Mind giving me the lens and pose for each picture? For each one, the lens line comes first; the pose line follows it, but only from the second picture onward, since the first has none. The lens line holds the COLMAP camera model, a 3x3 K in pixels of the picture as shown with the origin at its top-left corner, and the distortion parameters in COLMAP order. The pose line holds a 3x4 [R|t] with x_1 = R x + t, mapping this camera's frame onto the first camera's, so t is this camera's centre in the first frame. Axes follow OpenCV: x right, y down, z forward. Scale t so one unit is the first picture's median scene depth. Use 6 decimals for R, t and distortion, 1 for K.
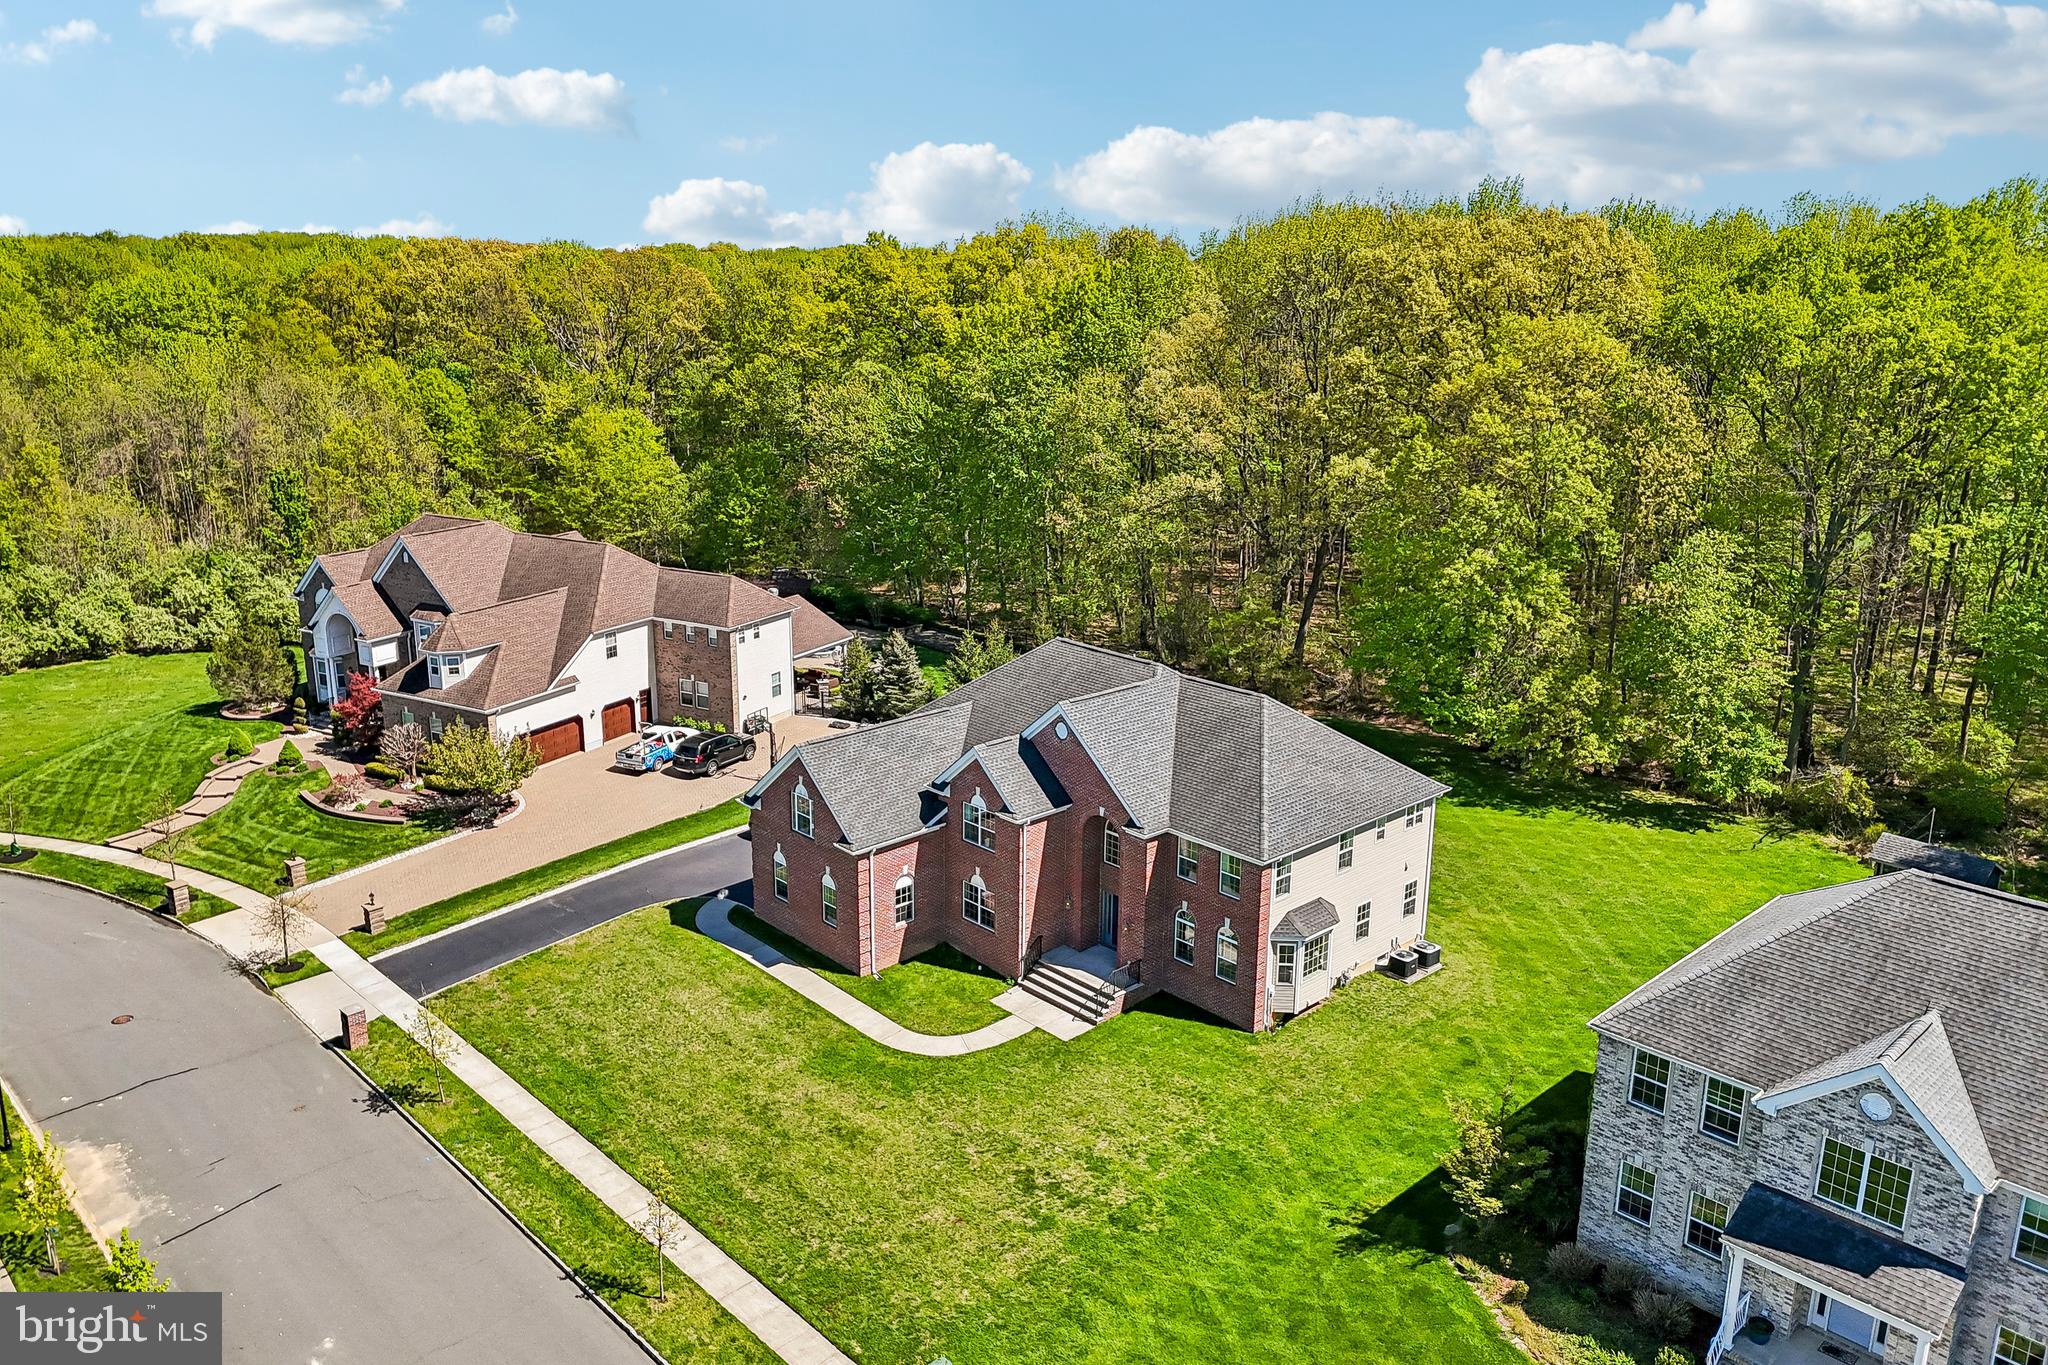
lens RADIAL K [[1514.6, 0, 1024.9], [0, 1514.6, 674.5], [0, 0, 1]] dist [0.045521, -0.025321]
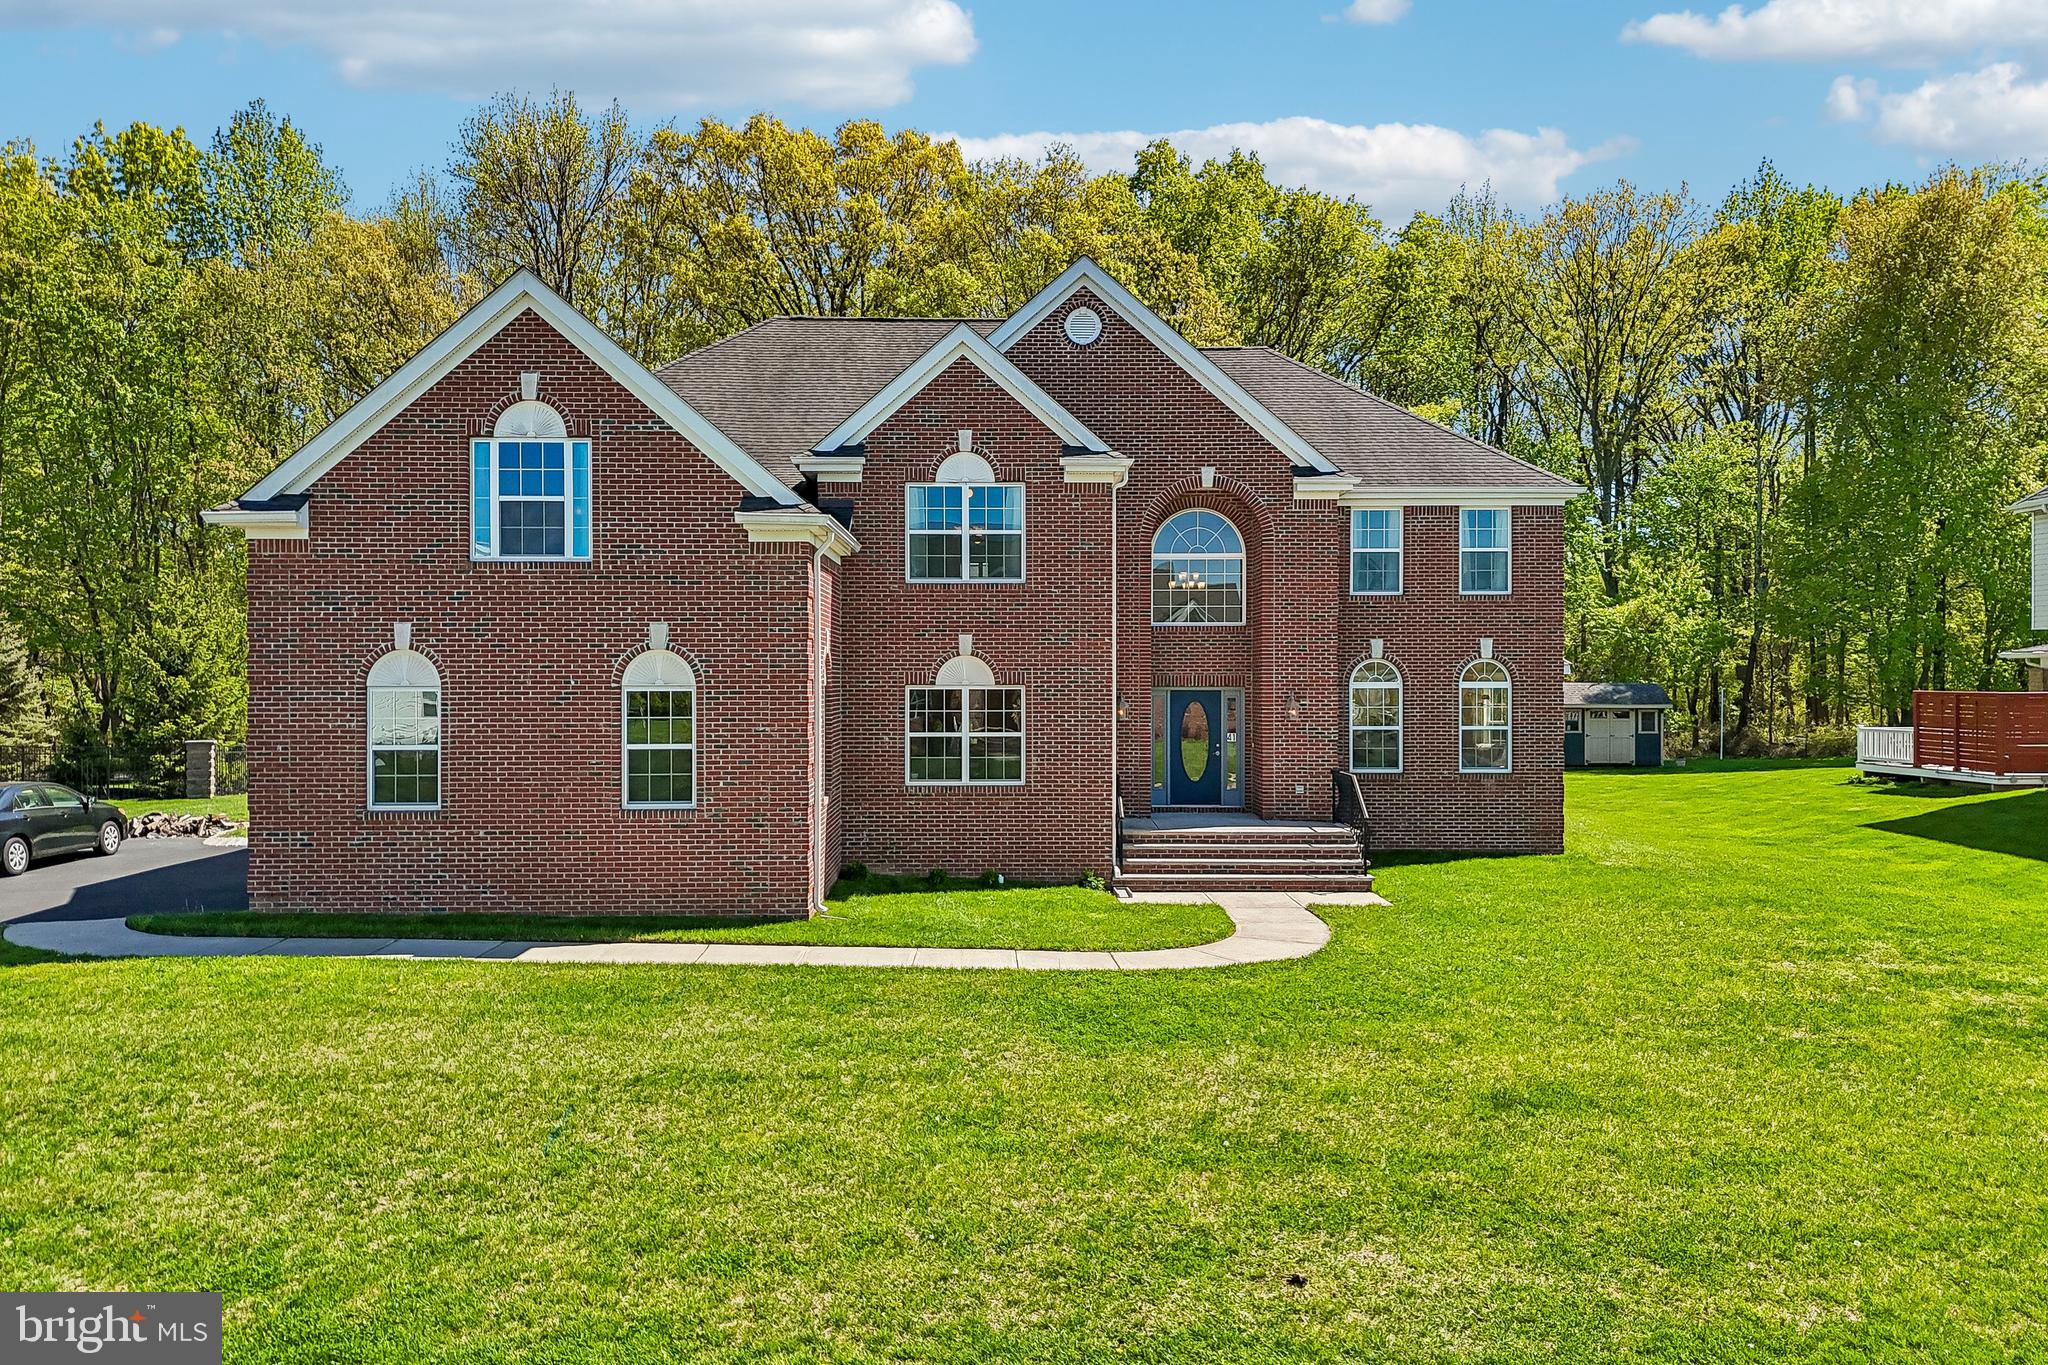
lens RADIAL K [[1514.6, 0, 1031.5], [0, 1514.6, 690.5], [0, 0, 1]] dist [0.045521, -0.025321]
pose [[0.673098, -0.016722, 0.739364, -0.330752], [0.198692, 0.967076, -0.159013, 0.214861], [-0.712363, 0.253937, 0.654260, 0.729692]]
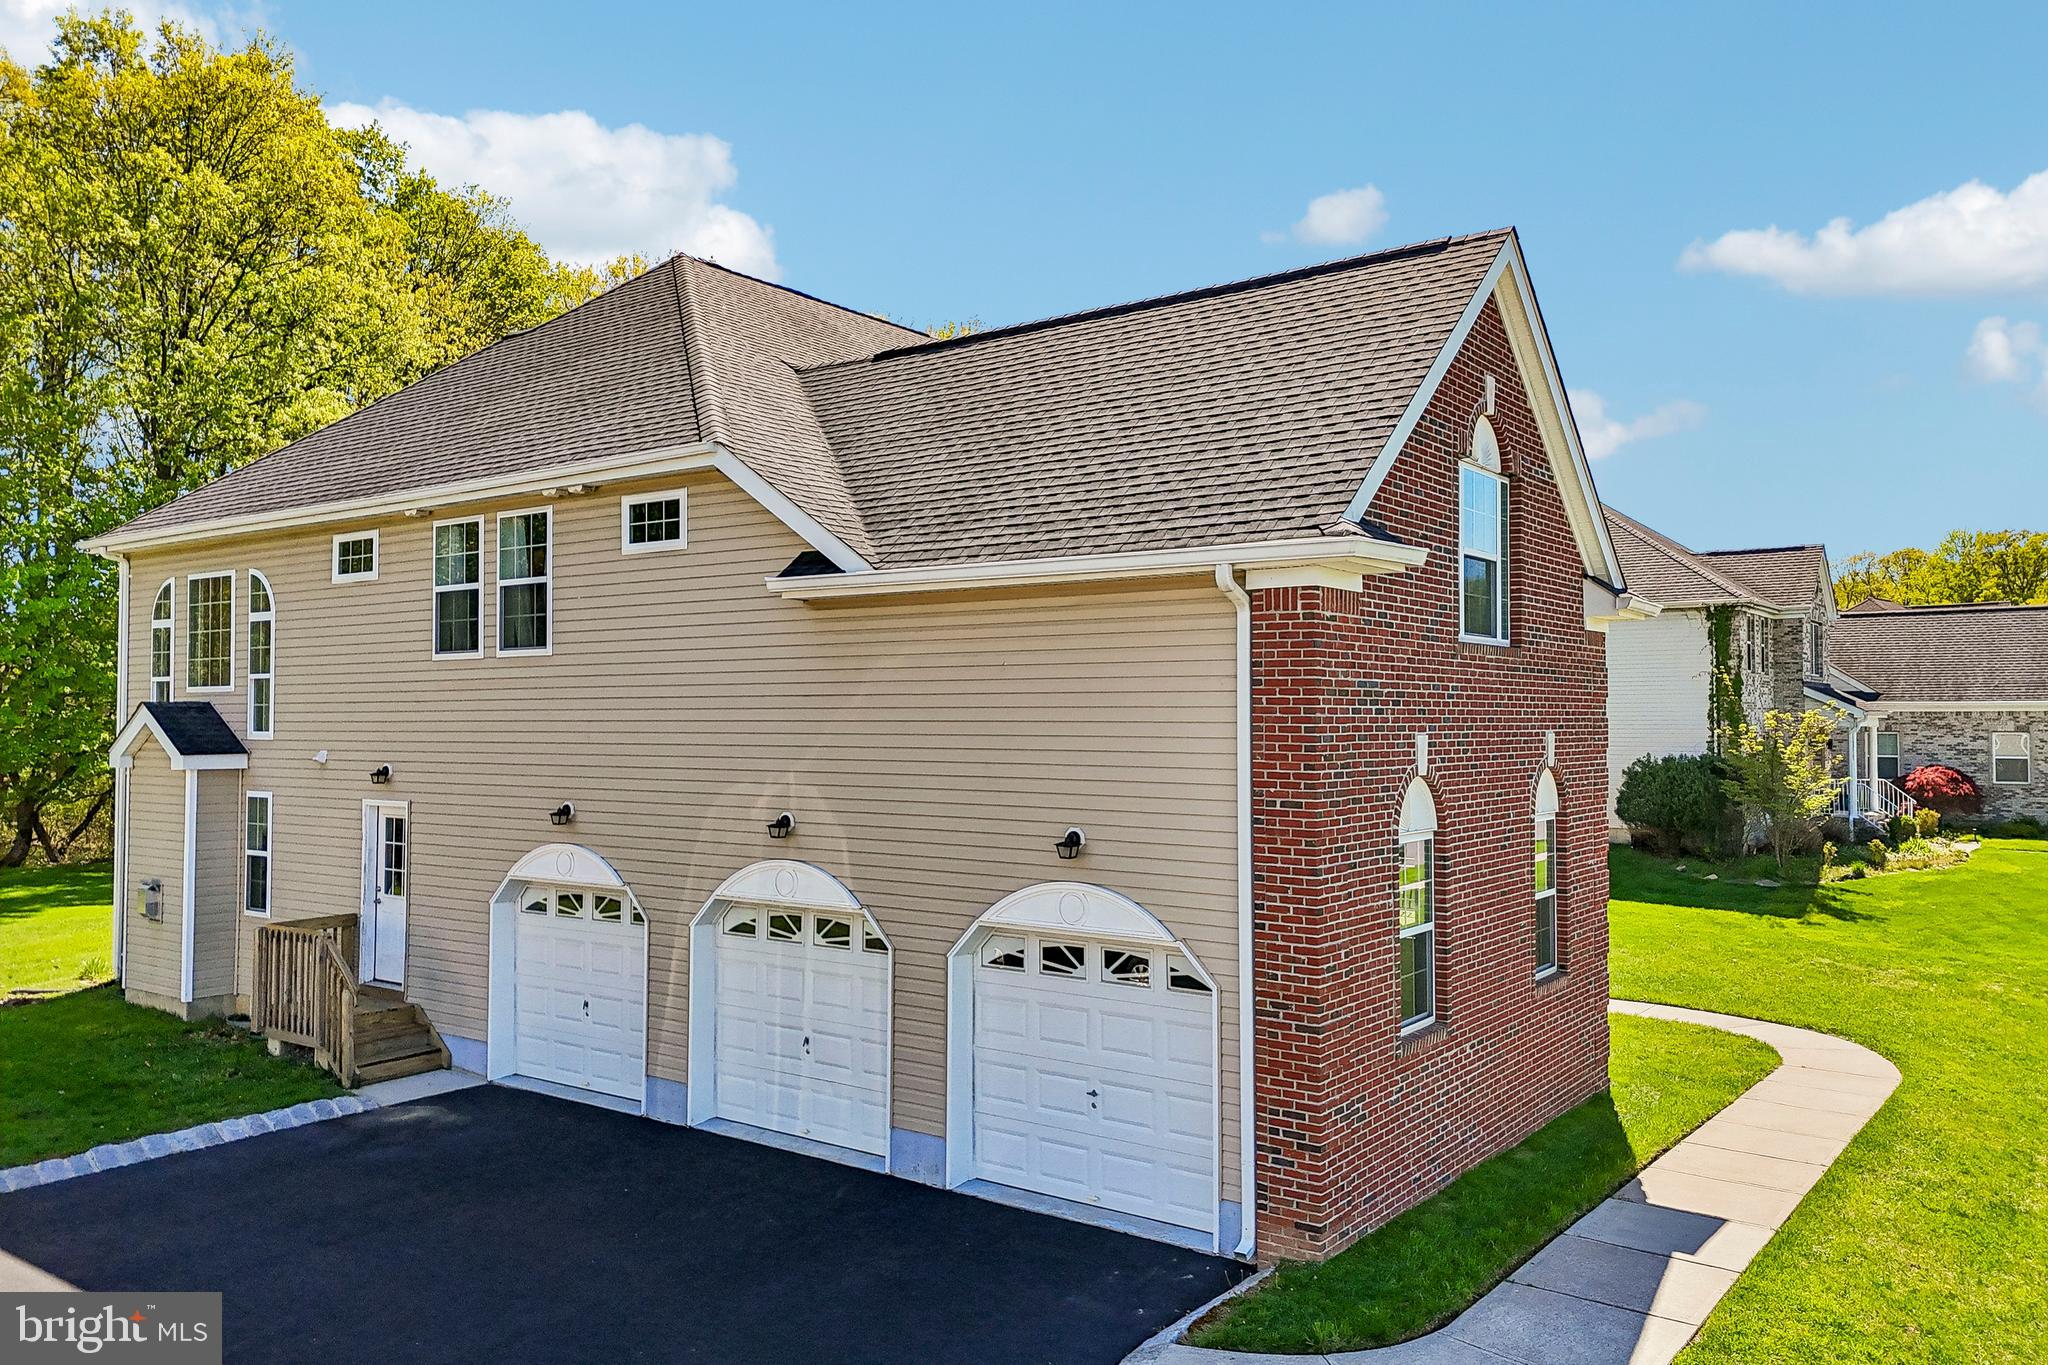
lens RADIAL K [[1514.6, 0, 1016.1], [0, 1514.6, 685.2], [0, 0, 1]] dist [0.045521, -0.025321]
pose [[-0.169440, 0.012047, 0.985467, -0.375746], [0.252454, 0.967093, 0.031584, 0.088705], [-0.952658, 0.254136, -0.166906, 1.142959]]
